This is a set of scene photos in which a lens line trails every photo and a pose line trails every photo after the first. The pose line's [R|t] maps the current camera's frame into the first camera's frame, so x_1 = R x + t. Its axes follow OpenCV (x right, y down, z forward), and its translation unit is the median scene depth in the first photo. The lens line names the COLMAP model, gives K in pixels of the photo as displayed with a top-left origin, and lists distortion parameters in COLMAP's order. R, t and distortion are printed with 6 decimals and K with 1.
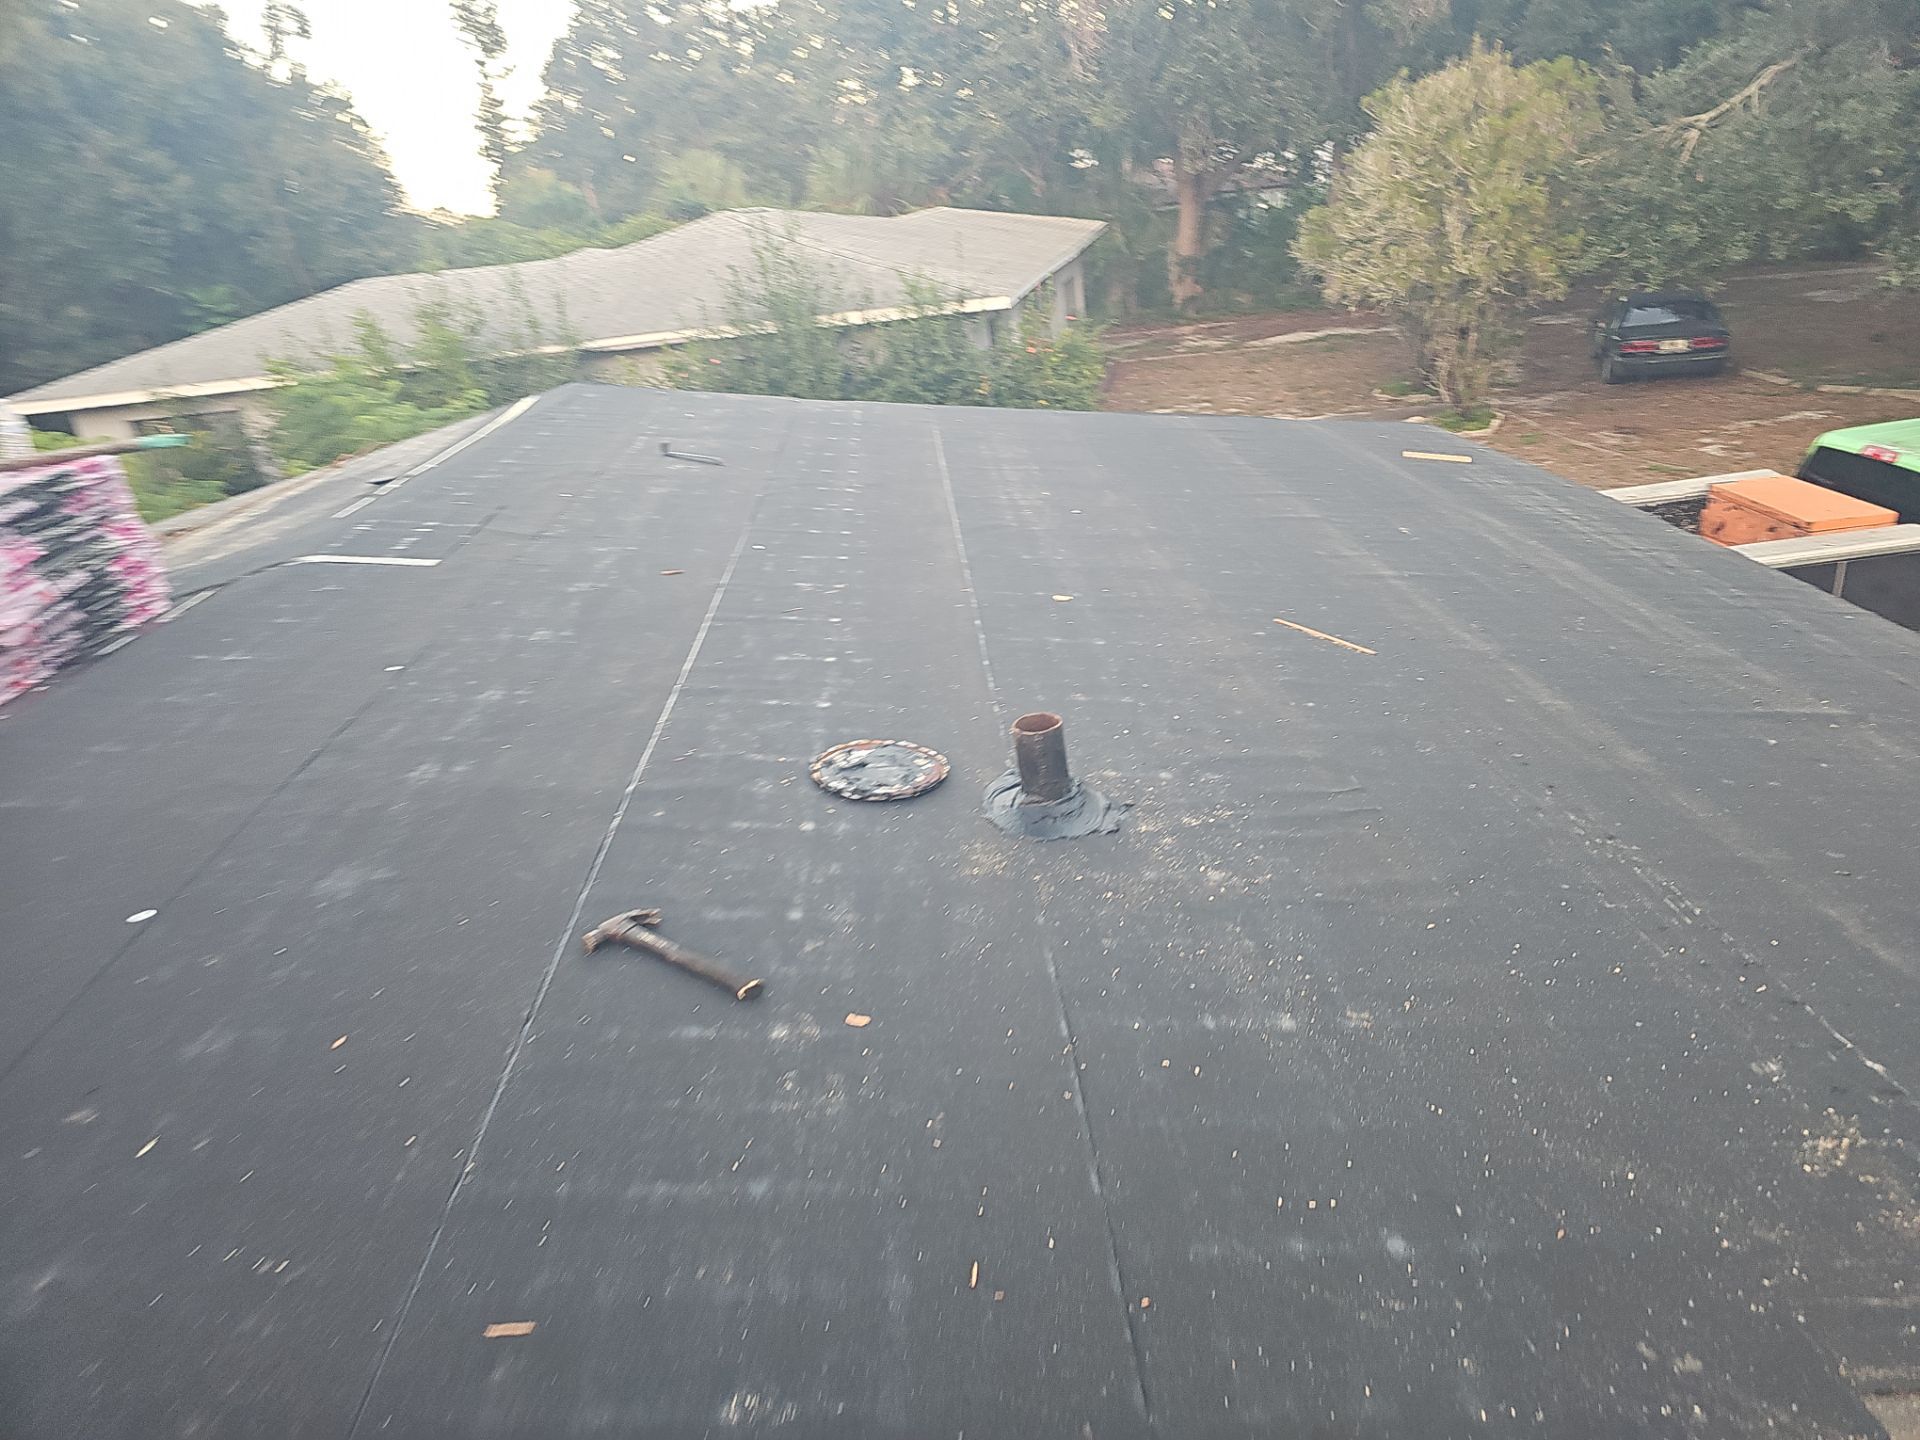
lens RADIAL K [[1406.3, 0, 1001.4], [0, 1406.3, 719.5], [0, 0, 1]] dist [0.021932, -0.001782]
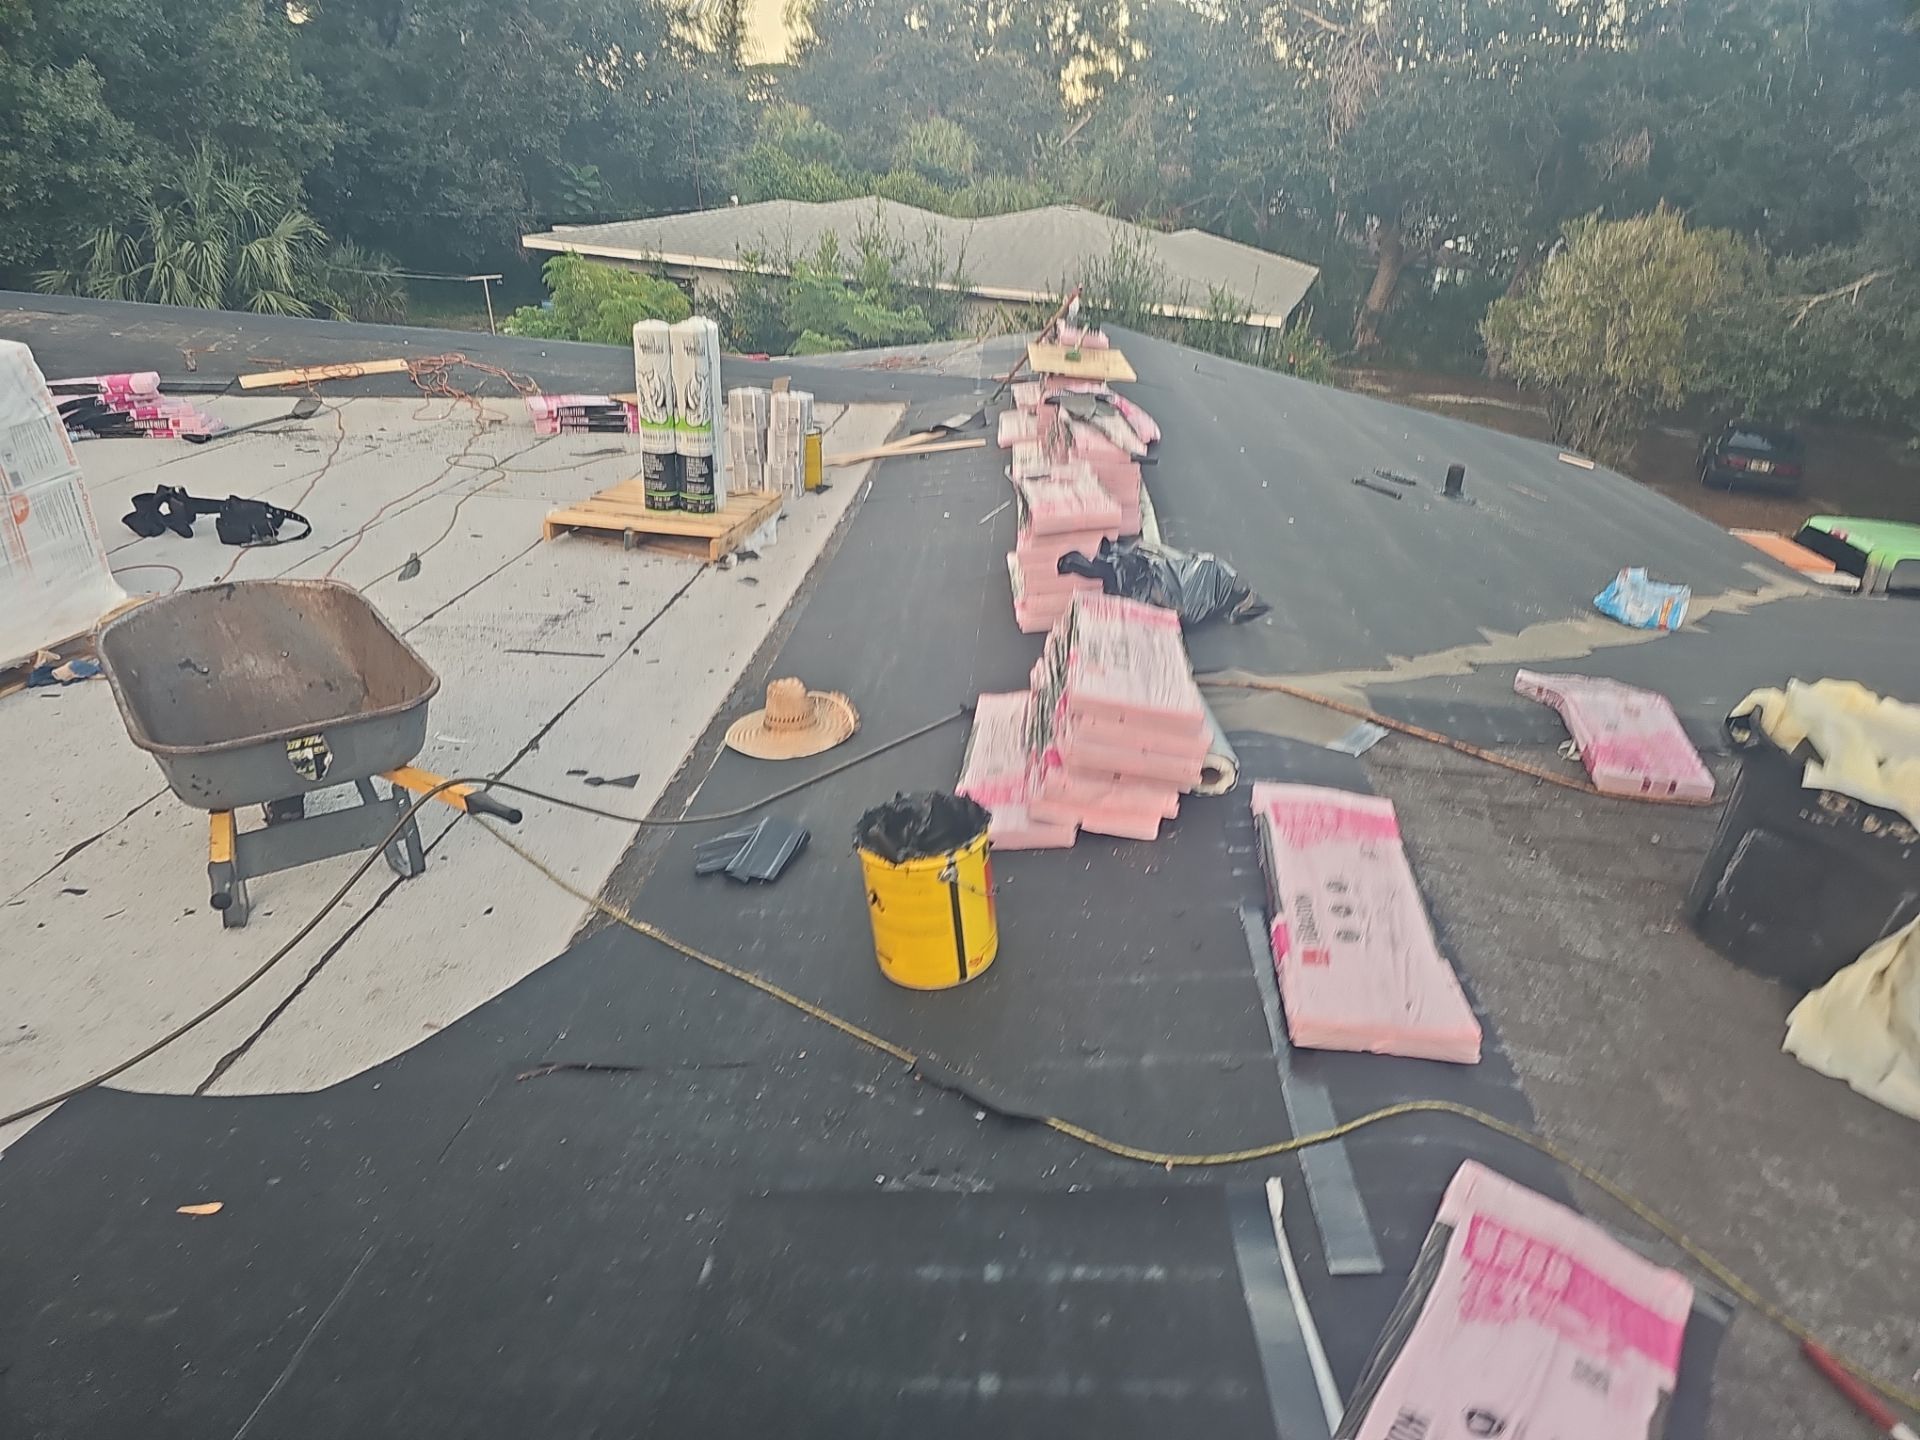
lens RADIAL K [[1360.2, 0, 992.9], [0, 1360.2, 720.6], [0, 0, 1]] dist [0.032491, -0.009215]
pose [[0.972623, 0.228687, -0.041305, -0.108644], [-0.228000, 0.973441, 0.020708, 0.106628], [0.044944, -0.010724, 0.998932, -0.316293]]
